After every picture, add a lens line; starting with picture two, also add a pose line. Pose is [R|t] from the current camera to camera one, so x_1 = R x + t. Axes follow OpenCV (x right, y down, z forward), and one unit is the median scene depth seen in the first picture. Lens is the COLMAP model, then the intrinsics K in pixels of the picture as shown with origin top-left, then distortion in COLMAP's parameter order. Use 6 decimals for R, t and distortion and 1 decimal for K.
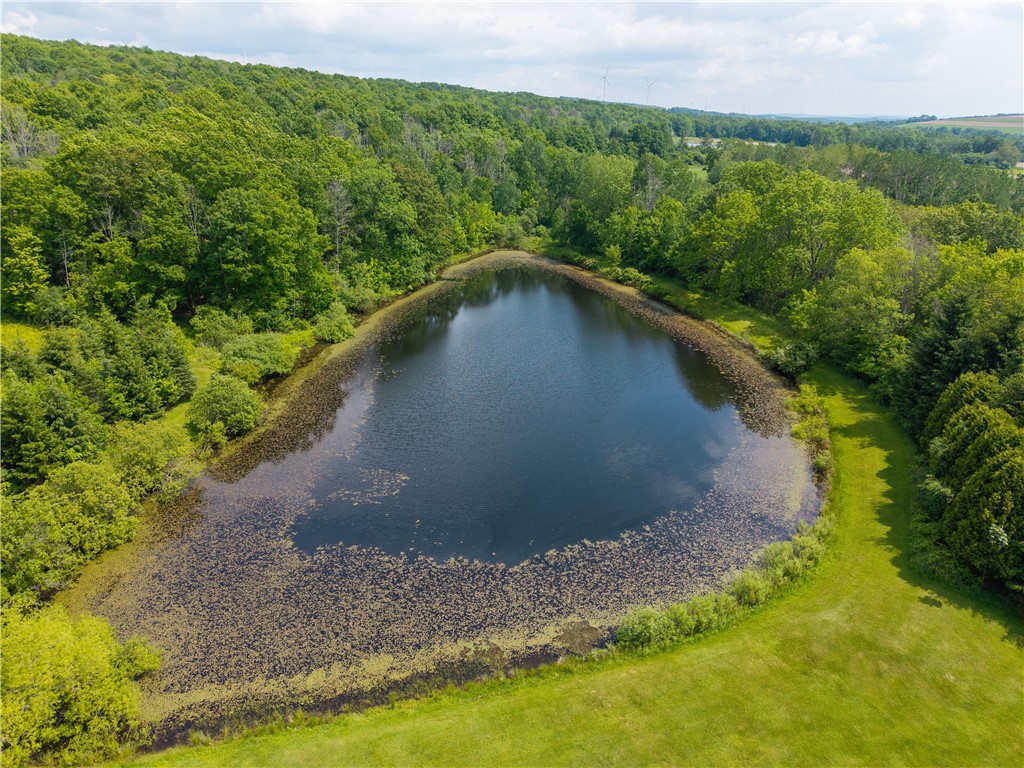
lens RADIAL K [[671.2, 0, 512.0], [0, 671.2, 384.0], [0, 0, 1]] dist [-0.003228, -0.001736]
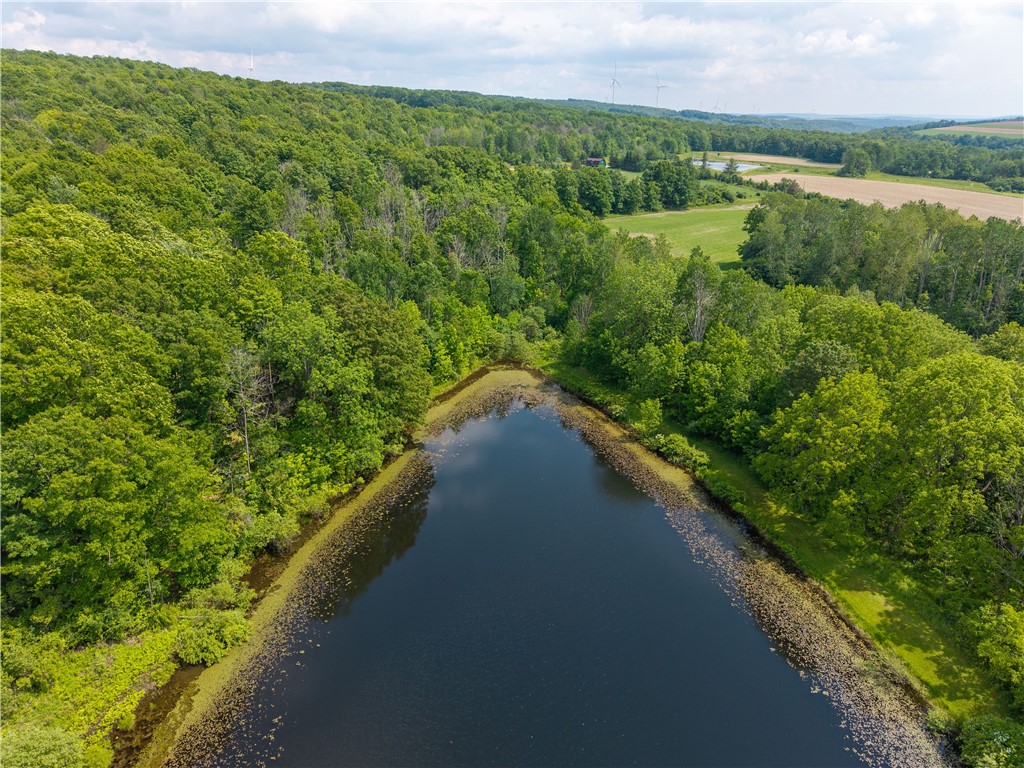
lens RADIAL K [[676.4, 0, 511.1], [0, 676.4, 352.7], [0, 0, 1]] dist [0.000702, -0.005337]
pose [[0.999926, 0.008341, -0.008896, 0.005784], [-0.008661, 0.999297, -0.036482, -0.191079], [0.008585, 0.036556, 0.999295, 0.230633]]
